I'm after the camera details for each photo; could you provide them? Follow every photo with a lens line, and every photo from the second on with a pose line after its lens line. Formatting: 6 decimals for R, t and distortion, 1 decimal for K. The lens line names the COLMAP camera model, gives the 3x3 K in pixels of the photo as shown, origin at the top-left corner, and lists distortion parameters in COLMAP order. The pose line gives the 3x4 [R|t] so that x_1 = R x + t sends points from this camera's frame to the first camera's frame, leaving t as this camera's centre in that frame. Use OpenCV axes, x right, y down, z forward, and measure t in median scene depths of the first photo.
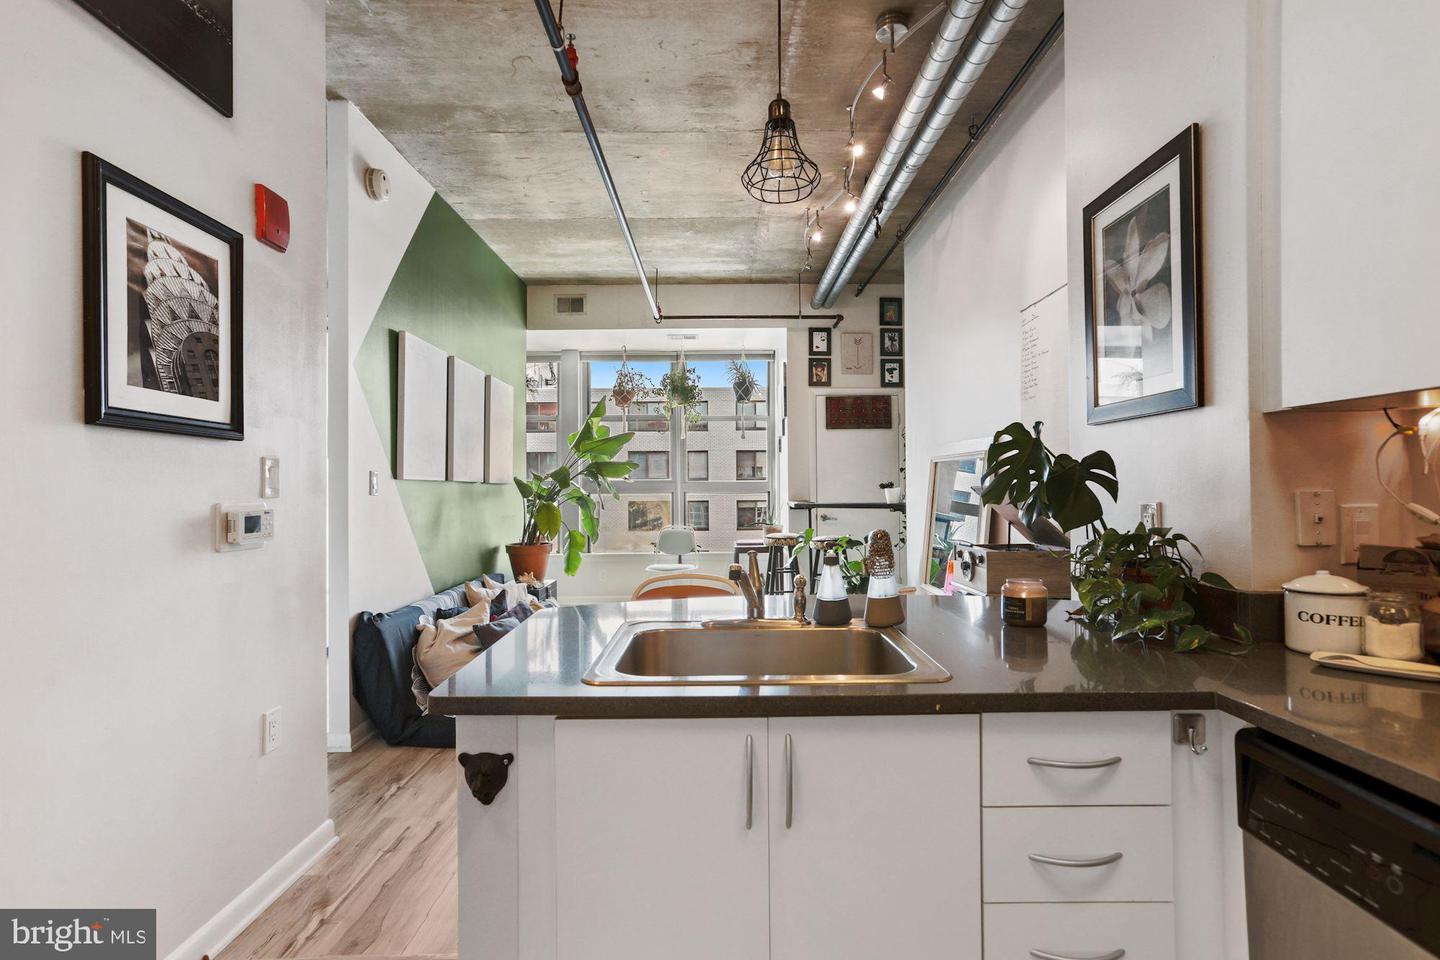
lens RADIAL K [[726.5, 0, 724.9], [0, 726.5, 474.1], [0, 0, 1]] dist [-0.011940, 0.006180]
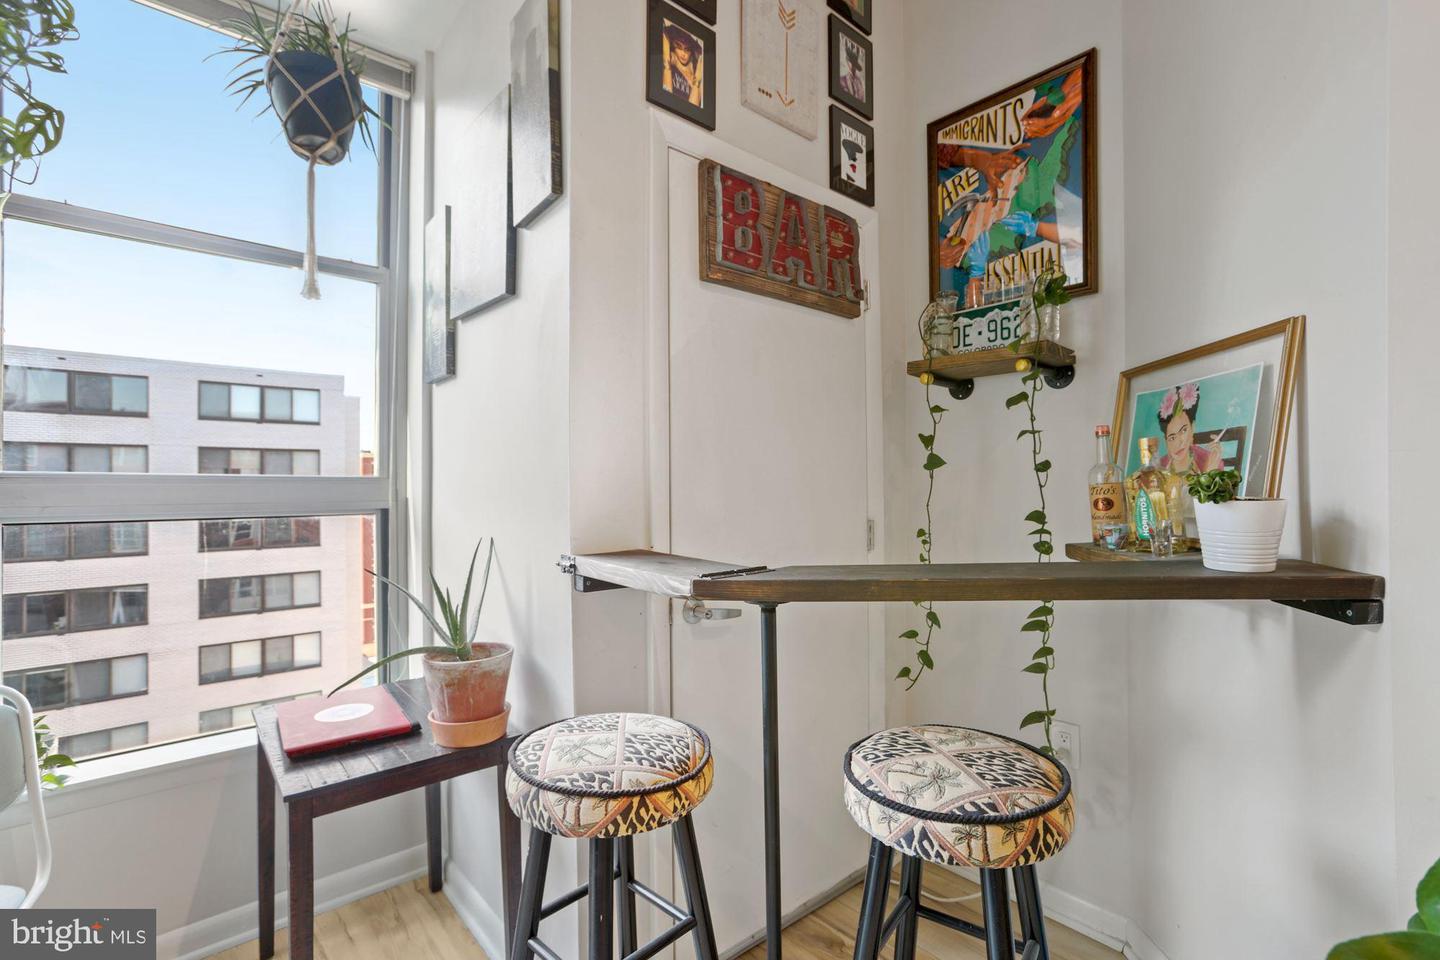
lens RADIAL K [[660.3, 0, 731.9], [0, 660.3, 480.2], [0, 0, 1]] dist [-0.038369, 0.023579]
pose [[0.760284, 0.011263, 0.649494, -0.011486], [-0.008802, 0.999936, -0.007038, 0.016512], [-0.649532, -0.000366, 0.760334, 0.947605]]
